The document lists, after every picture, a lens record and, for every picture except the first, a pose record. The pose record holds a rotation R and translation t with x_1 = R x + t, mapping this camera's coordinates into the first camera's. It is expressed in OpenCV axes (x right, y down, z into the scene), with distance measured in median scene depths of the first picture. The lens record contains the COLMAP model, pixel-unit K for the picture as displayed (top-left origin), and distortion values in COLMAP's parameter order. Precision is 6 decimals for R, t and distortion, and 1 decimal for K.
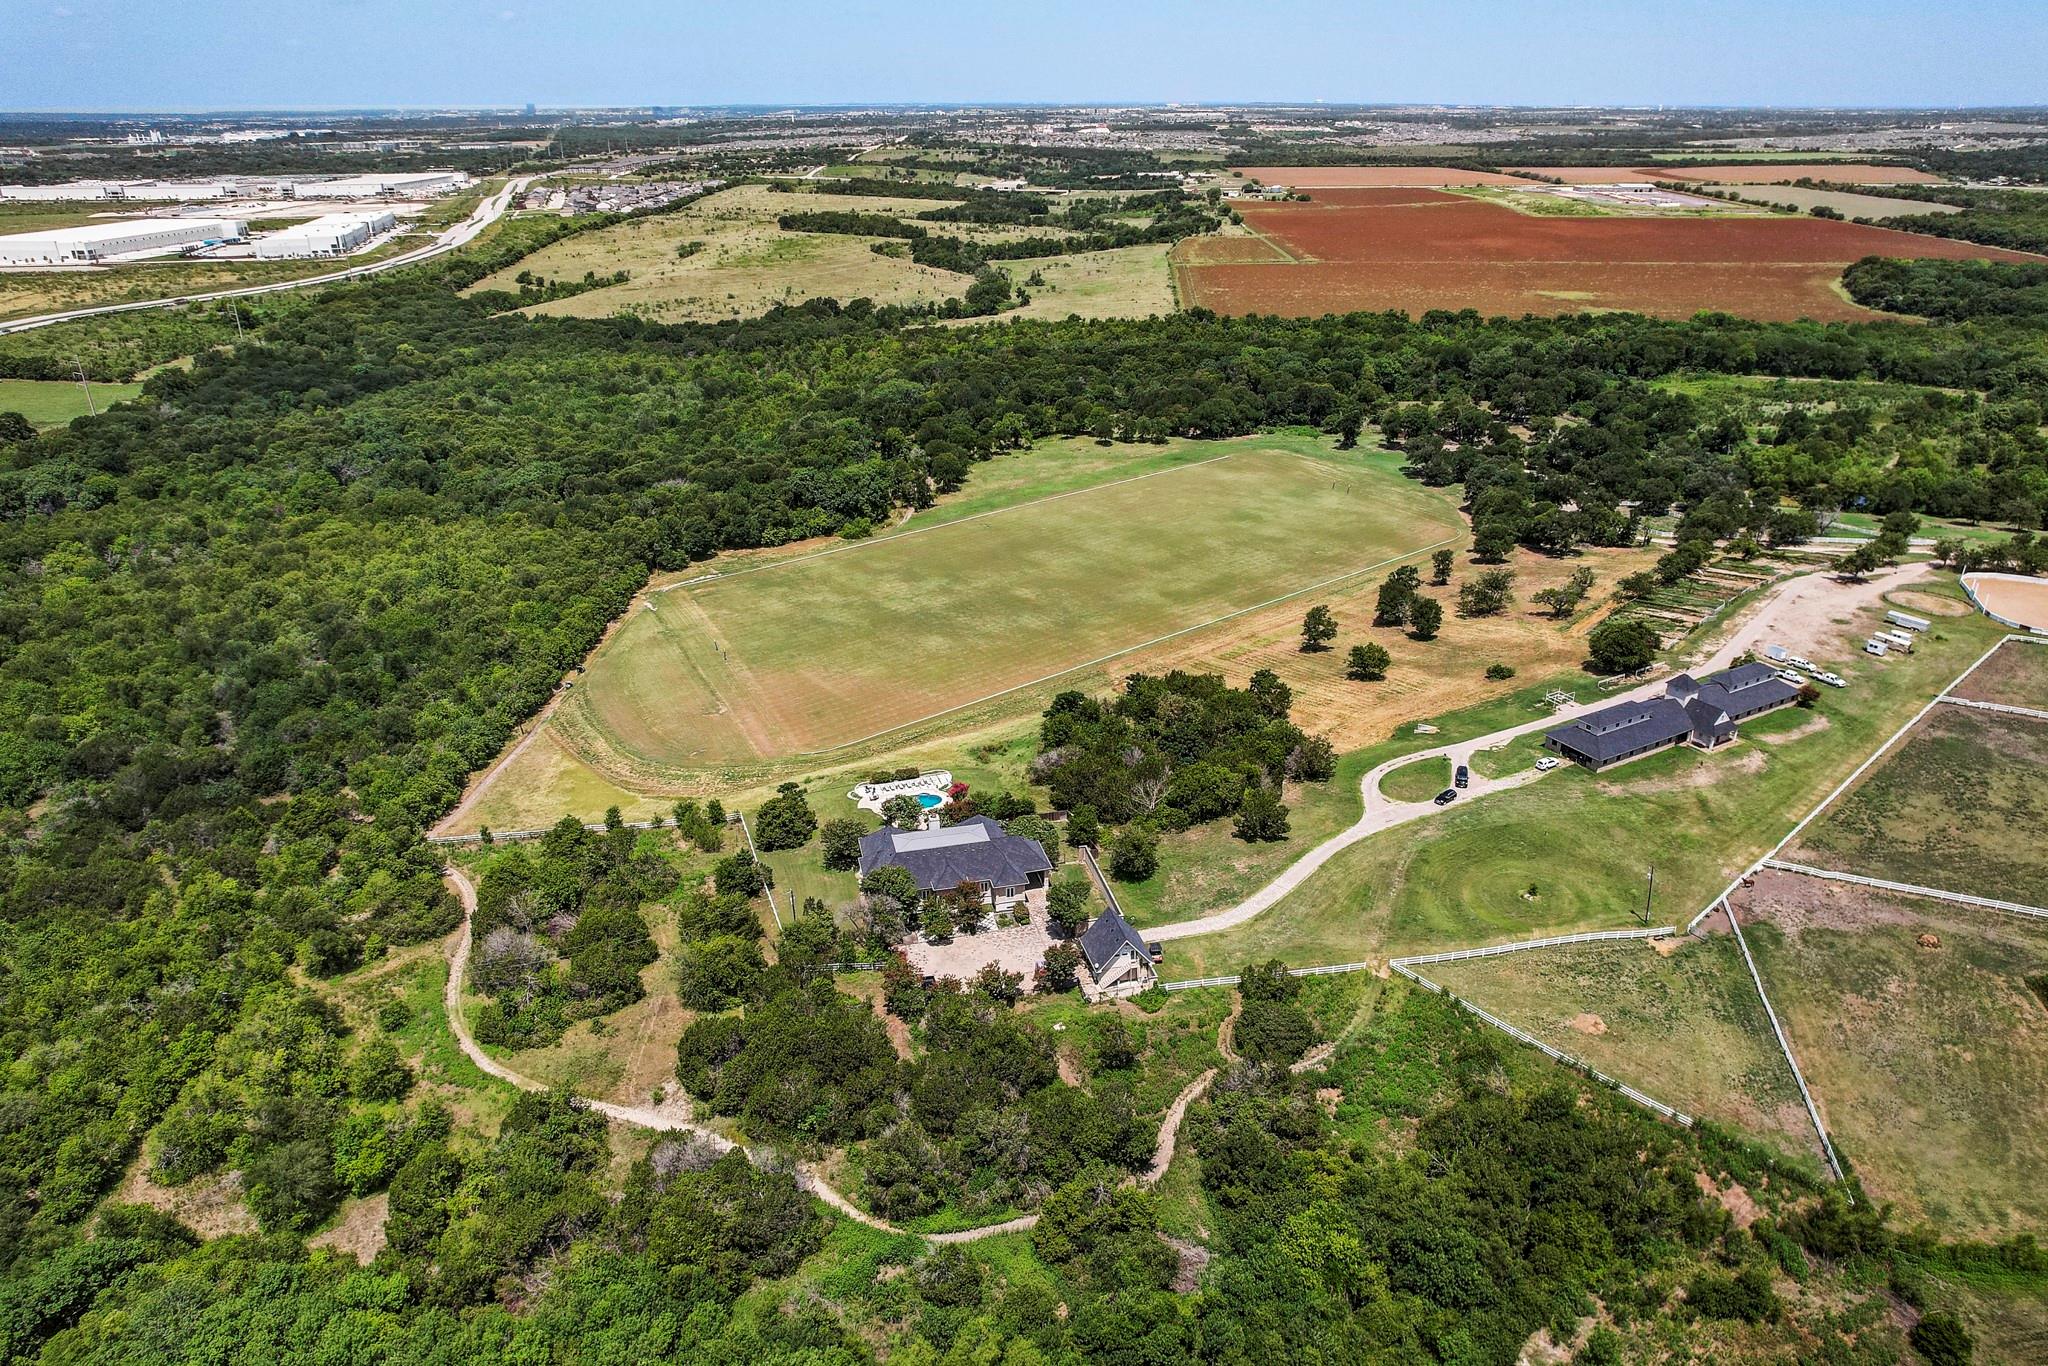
lens RADIAL K [[1313.2, 0, 1030.5], [0, 1313.2, 713.3], [0, 0, 1]] dist [-0.078413, 0.061306]
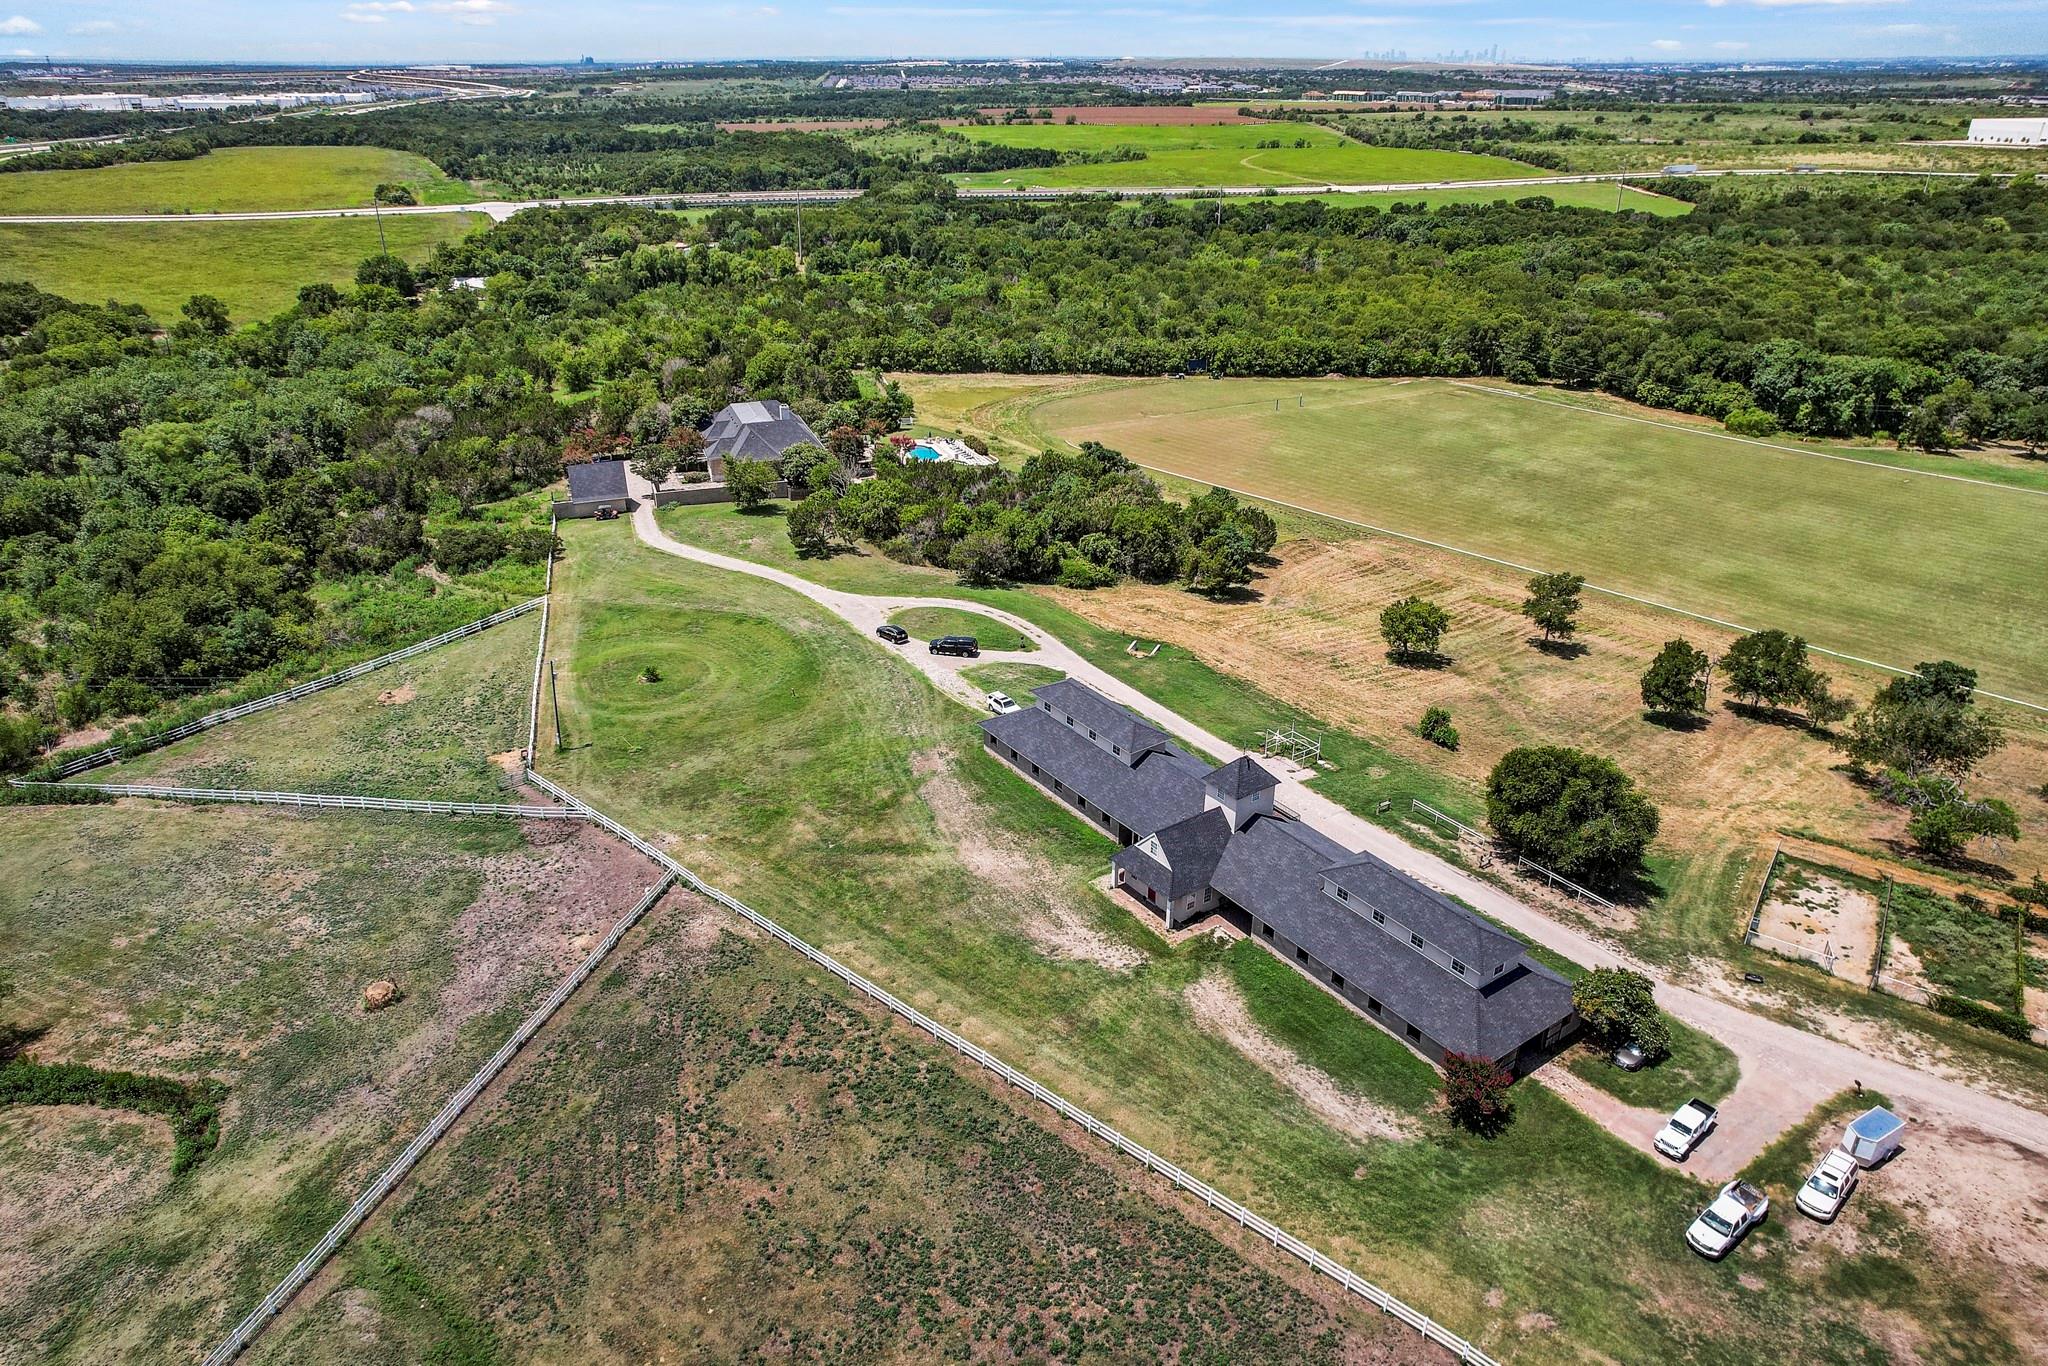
lens RADIAL K [[1313.2, 0, 1030.5], [0, 1313.2, 713.3], [0, 0, 1]] dist [-0.078413, 0.061306]
pose [[0.107252, 0.454999, -0.884009, 0.642707], [-0.421353, 0.826144, 0.374096, -0.128076], [0.900532, 0.332357, 0.280321, 0.592975]]
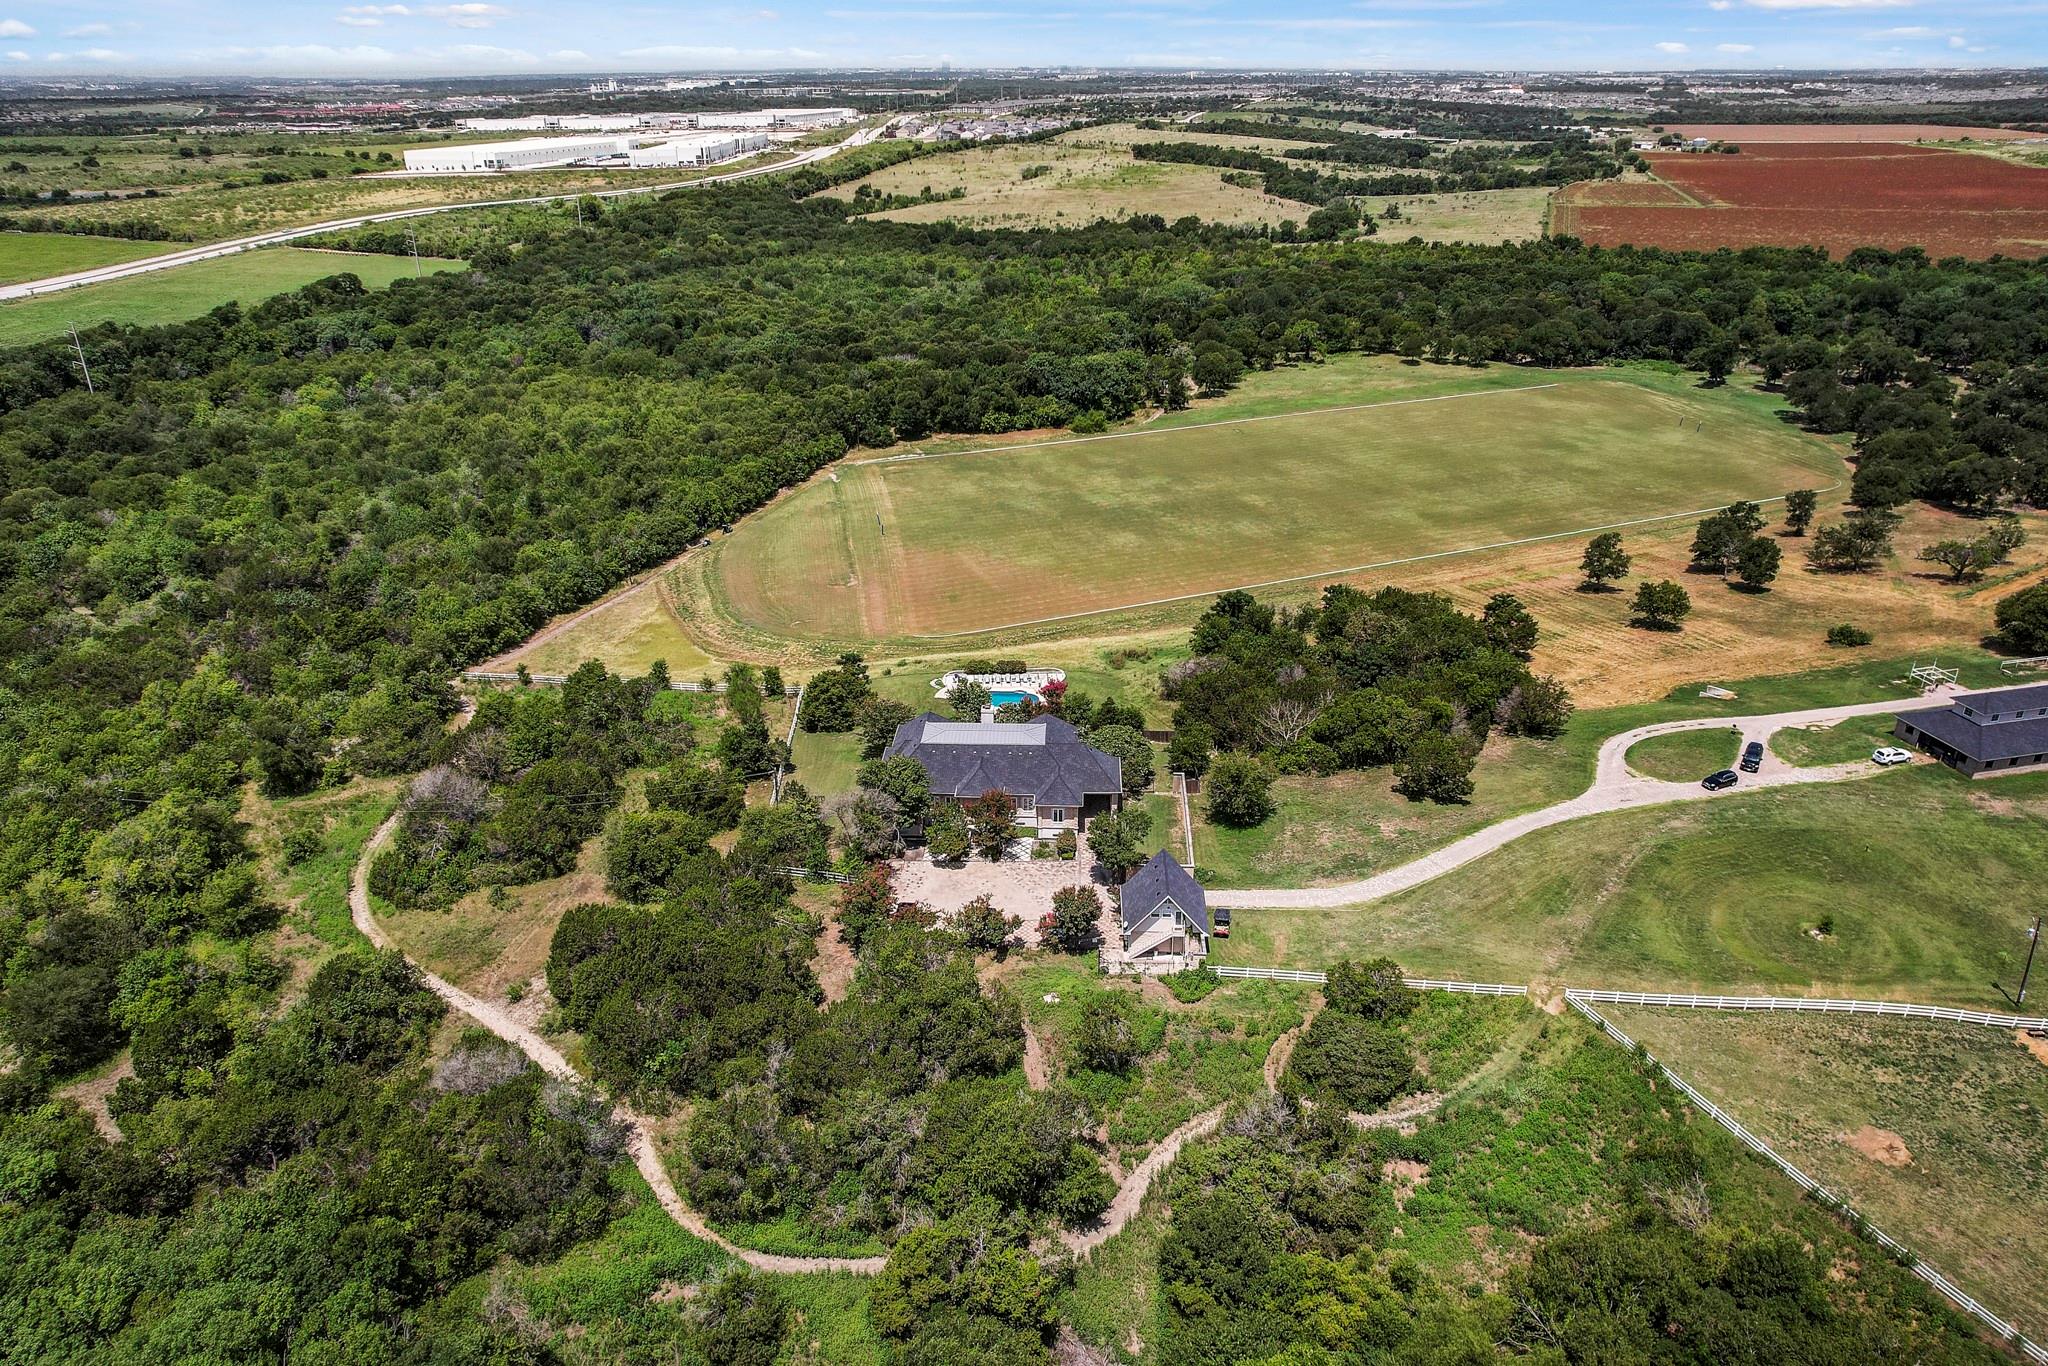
lens RADIAL K [[1333.7, 0, 1031.9], [0, 1333.7, 682.2], [0, 0, 1]] dist [-0.086921, 0.076590]
pose [[0.961114, 0.117722, -0.249802, 0.089218], [-0.118151, 0.992906, 0.013331, 0.031075], [0.249599, 0.016702, 0.968205, 0.152010]]
